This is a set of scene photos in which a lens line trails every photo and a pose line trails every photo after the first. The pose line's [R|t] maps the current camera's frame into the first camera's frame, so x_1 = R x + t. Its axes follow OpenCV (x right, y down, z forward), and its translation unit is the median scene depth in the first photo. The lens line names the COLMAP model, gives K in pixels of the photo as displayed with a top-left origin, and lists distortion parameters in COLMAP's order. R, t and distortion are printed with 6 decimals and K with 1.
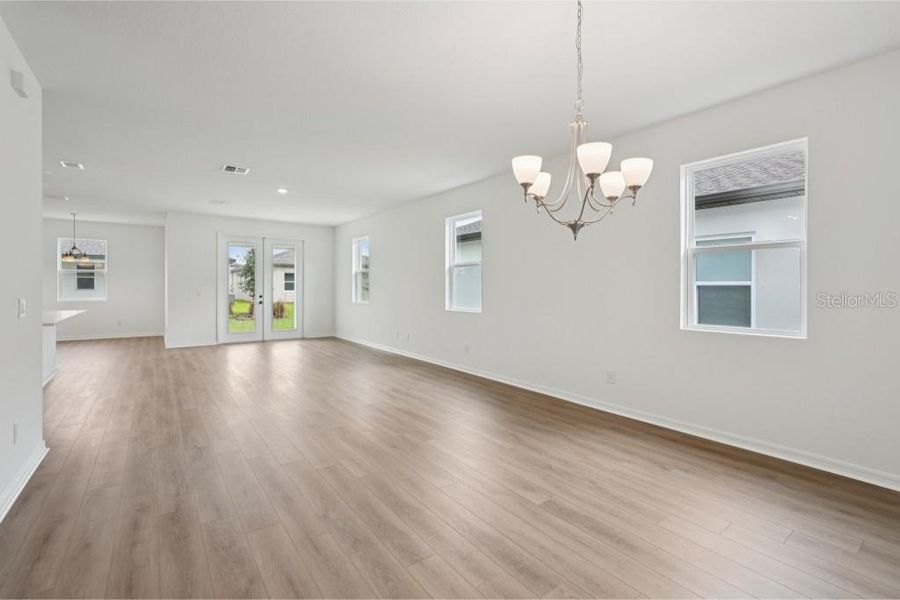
lens RADIAL K [[399.7, 0, 444.9], [0, 399.7, 298.3], [0, 0, 1]] dist [-0.002413, 0.000218]
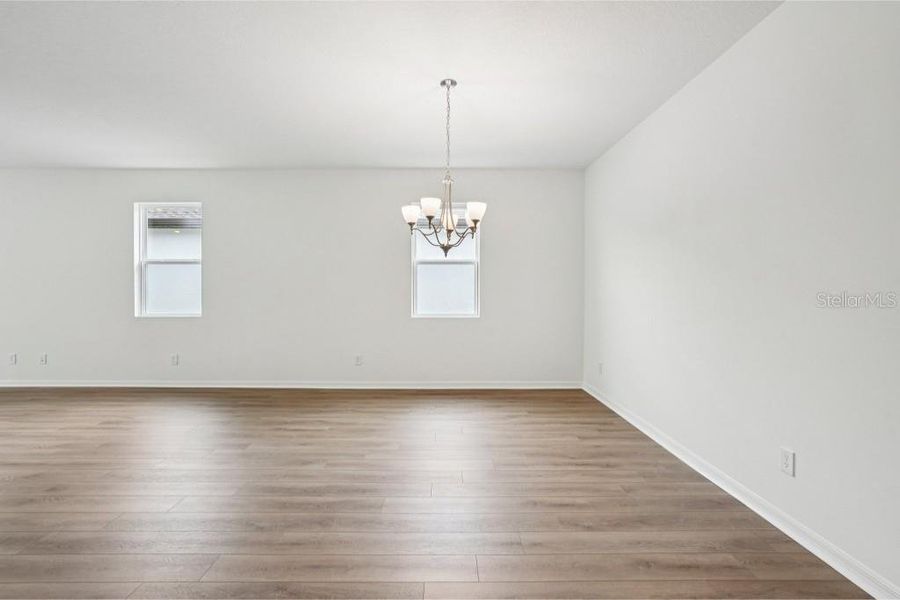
lens RADIAL K [[399.7, 0, 444.9], [0, 399.7, 298.3], [0, 0, 1]] dist [-0.002413, 0.000218]
pose [[0.595105, -0.013975, 0.803526, -0.299728], [0.020214, 0.999793, 0.002418, 0.004069], [-0.803393, 0.014803, 0.595265, 0.029549]]
